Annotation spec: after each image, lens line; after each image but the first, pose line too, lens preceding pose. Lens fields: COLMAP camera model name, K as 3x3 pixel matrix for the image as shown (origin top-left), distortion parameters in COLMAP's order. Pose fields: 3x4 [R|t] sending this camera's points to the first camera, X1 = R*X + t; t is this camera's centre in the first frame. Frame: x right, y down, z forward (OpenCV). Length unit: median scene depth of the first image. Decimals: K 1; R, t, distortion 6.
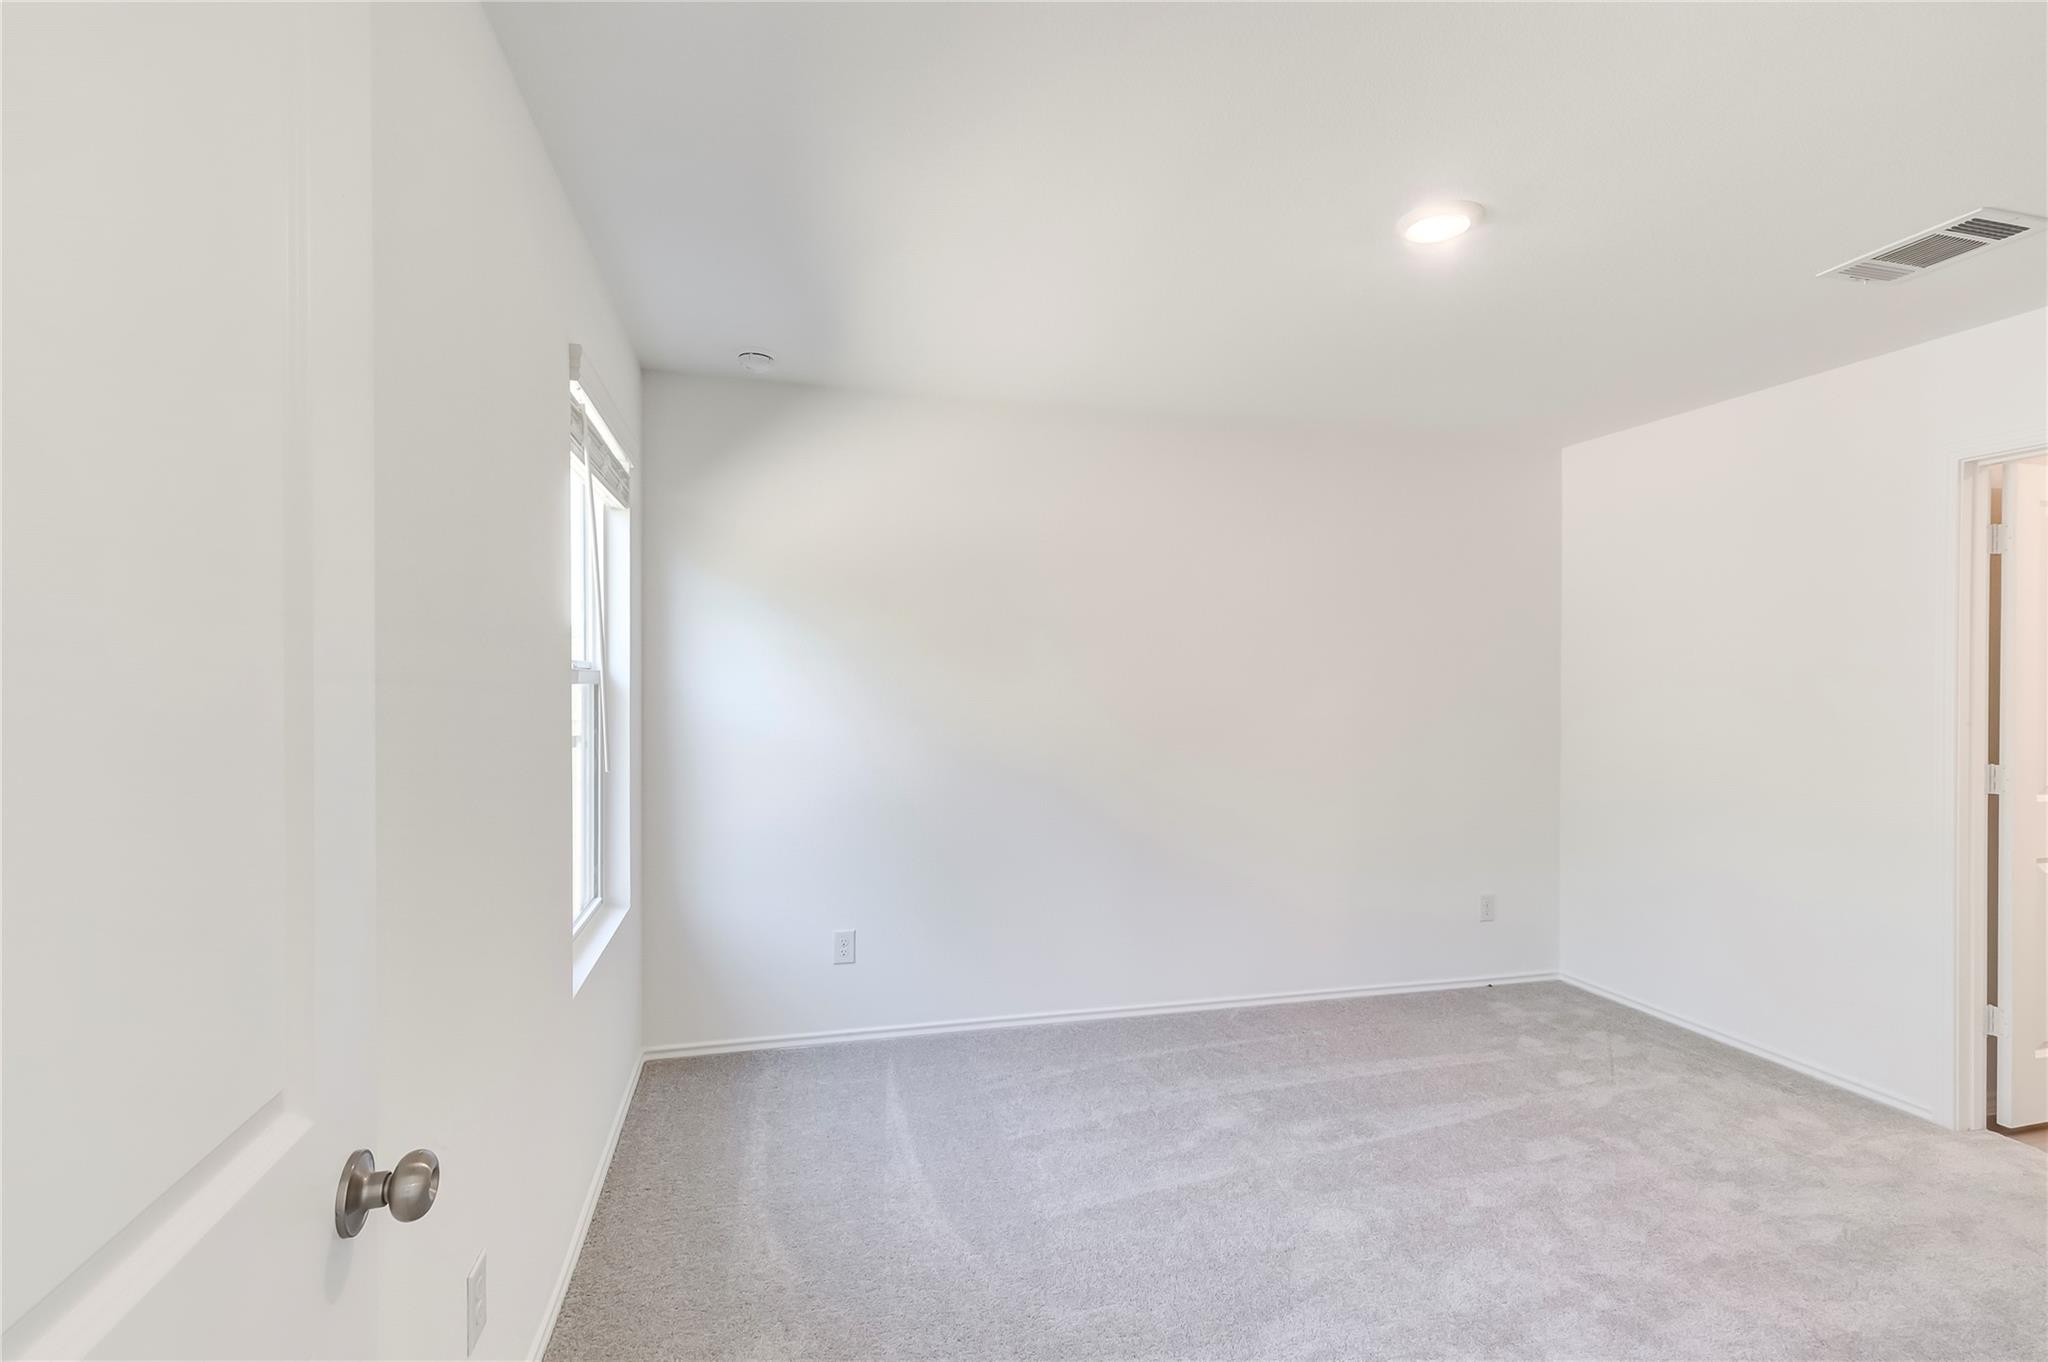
lens RADIAL K [[931.9, 0, 1017.8], [0, 931.9, 692.4], [0, 0, 1]] dist [0.009391, 0.000007]
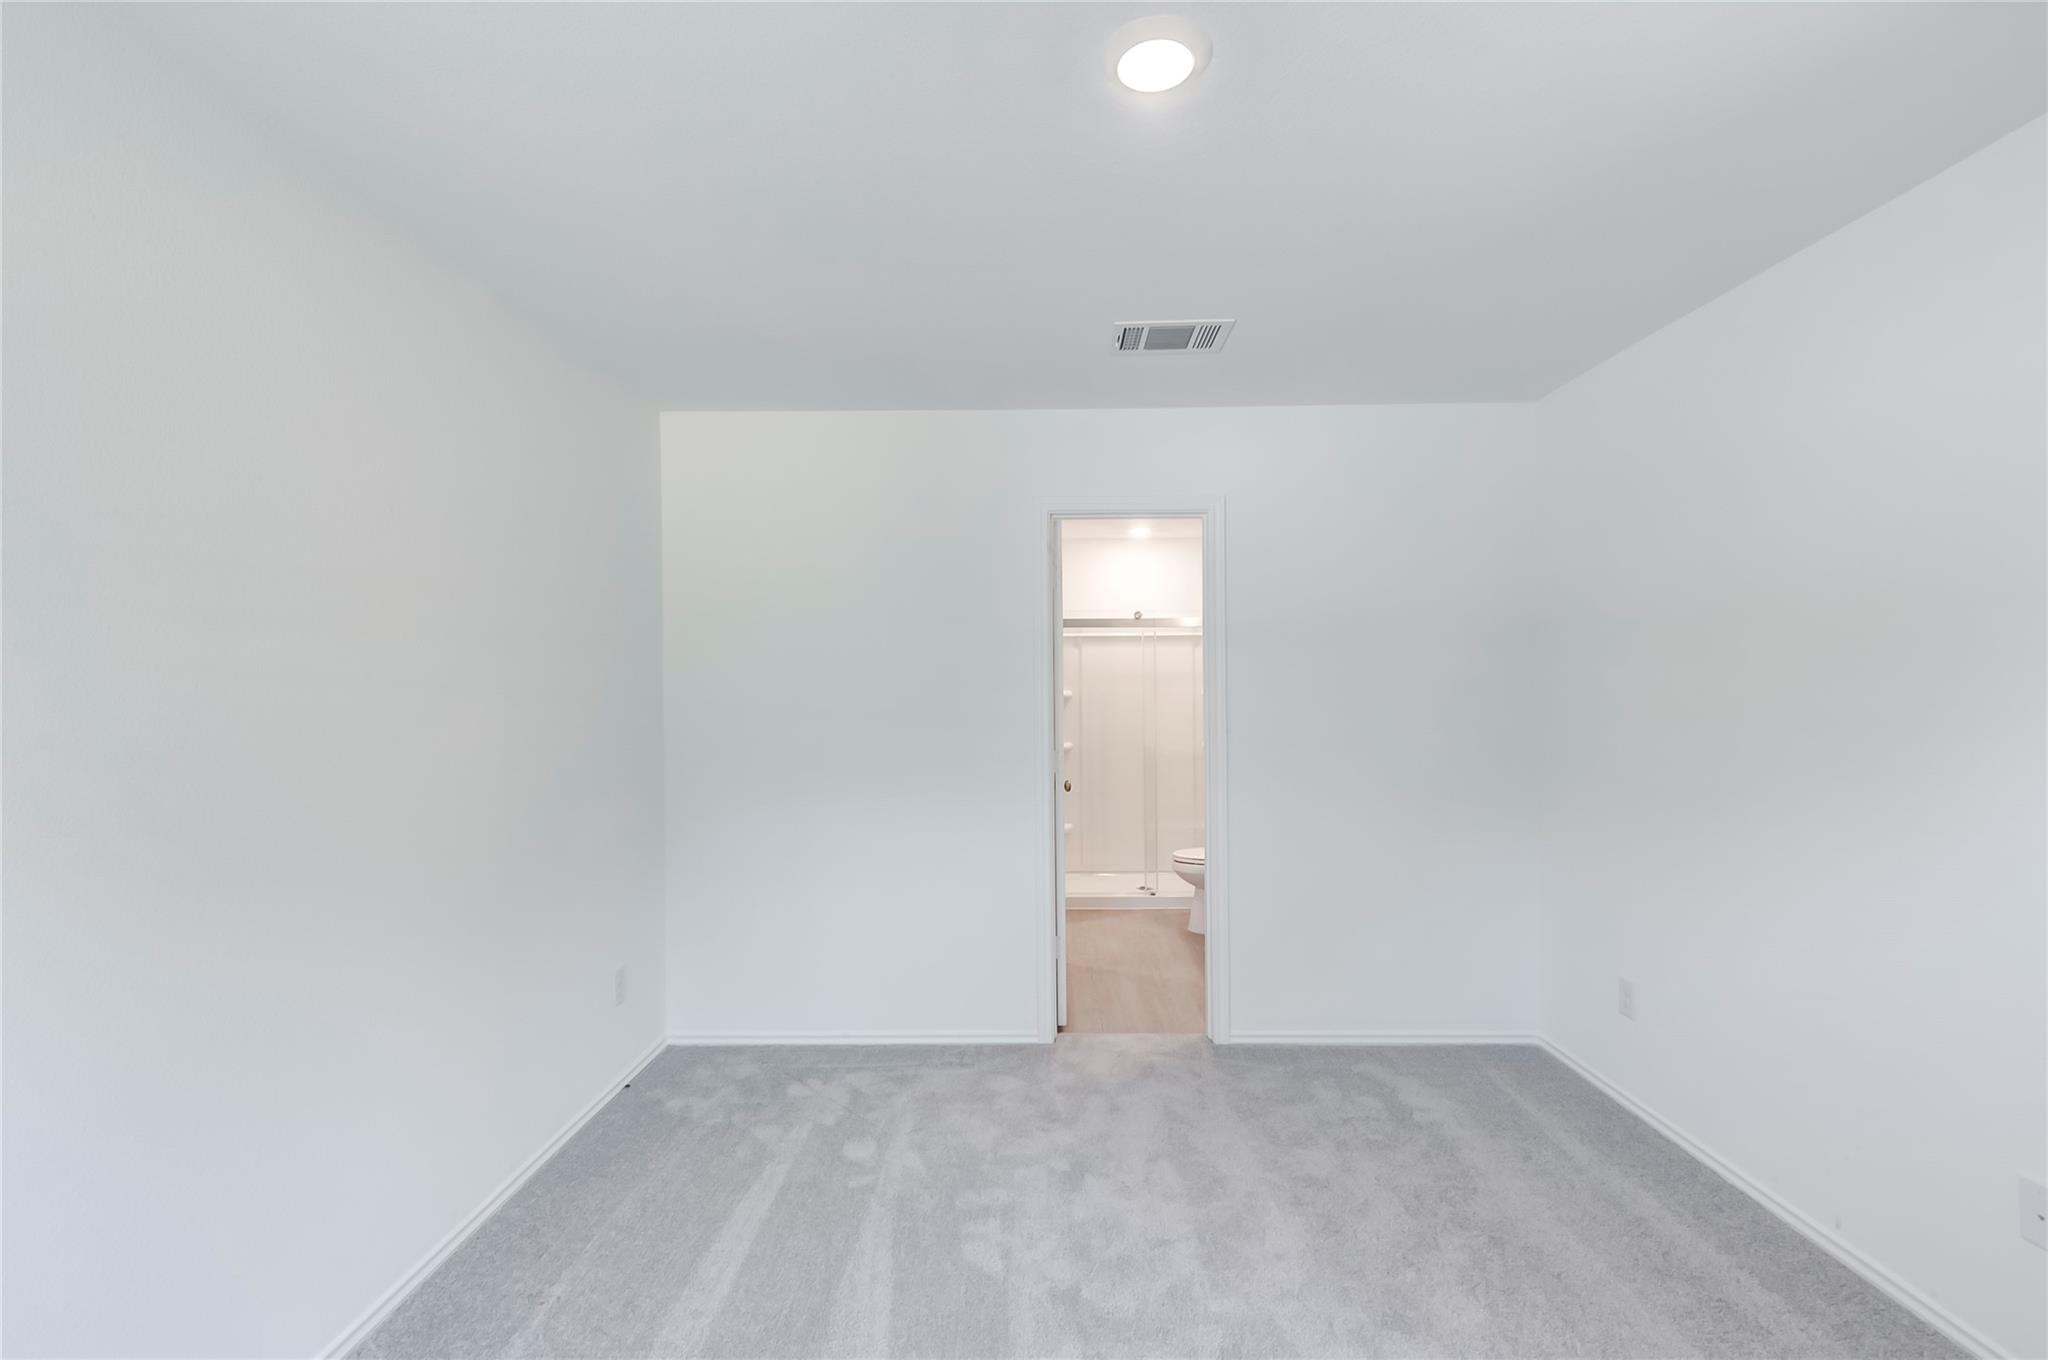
lens RADIAL K [[931.9, 0, 1017.8], [0, 931.9, 691.4], [0, 0, 1]] dist [0.009391, 0.000007]
pose [[0.264238, -0.012020, 0.964383, -0.184366], [0.018490, 0.999802, 0.007395, -0.013020], [-0.964280, 0.015877, 0.264407, 0.605535]]
